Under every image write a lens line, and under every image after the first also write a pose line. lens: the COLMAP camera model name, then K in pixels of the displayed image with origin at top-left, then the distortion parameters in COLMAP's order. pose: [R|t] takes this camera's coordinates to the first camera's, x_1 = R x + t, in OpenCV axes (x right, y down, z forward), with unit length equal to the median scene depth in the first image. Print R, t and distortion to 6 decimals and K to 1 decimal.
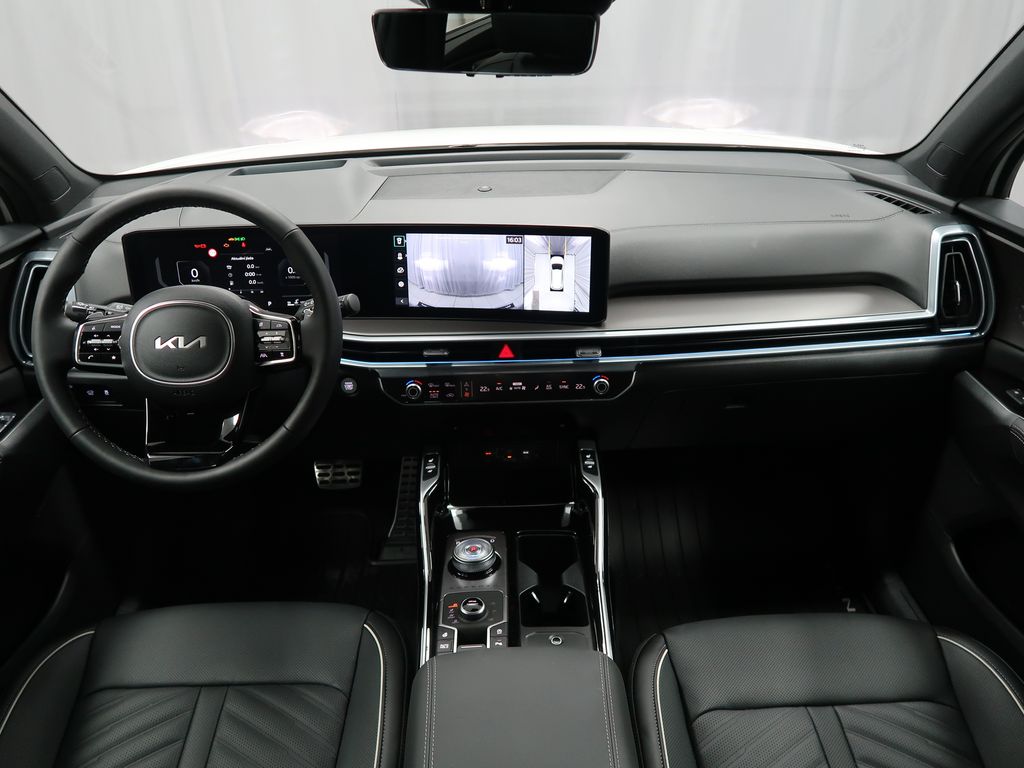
lens RADIAL K [[776.7, 0, 512.0], [0, 776.7, 384.0], [0, 0, 1]] dist [-0.000242, -0.050089]
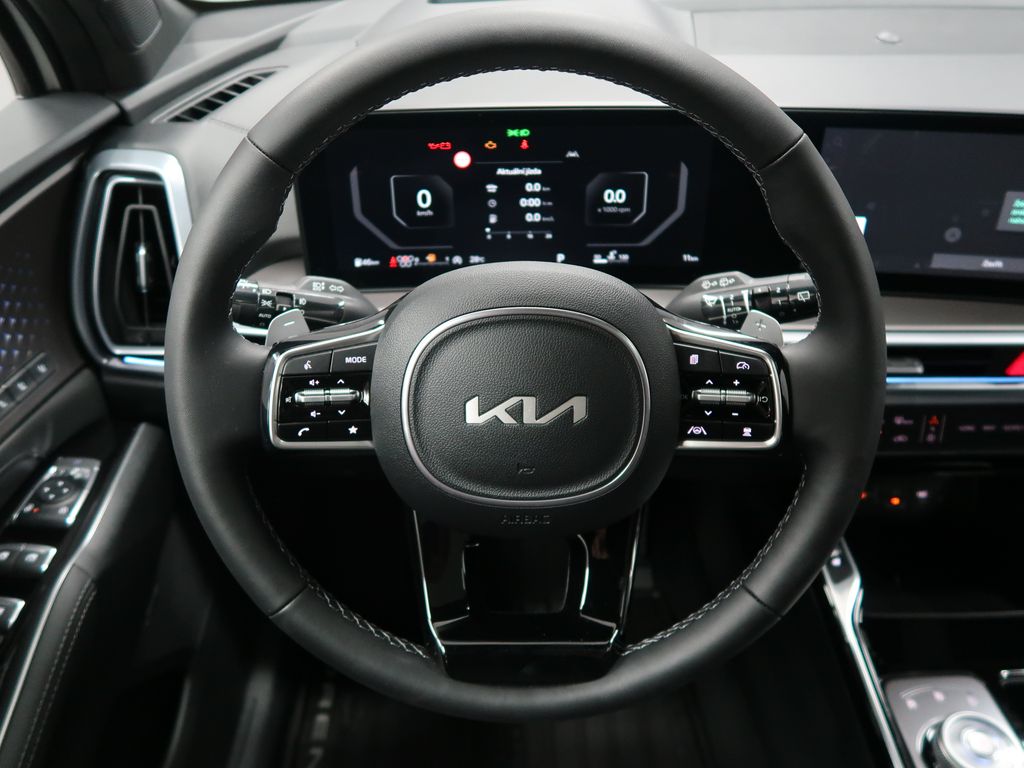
lens RADIAL K [[776.7, 0, 512.0], [0, 776.7, 384.0], [0, 0, 1]] dist [-0.000242, -0.050089]
pose [[0.999840, 0.016548, -0.006752, -0.384722], [-0.015125, 0.984706, 0.173564, -0.124943], [0.009521, -0.173434, 0.984799, 0.521512]]
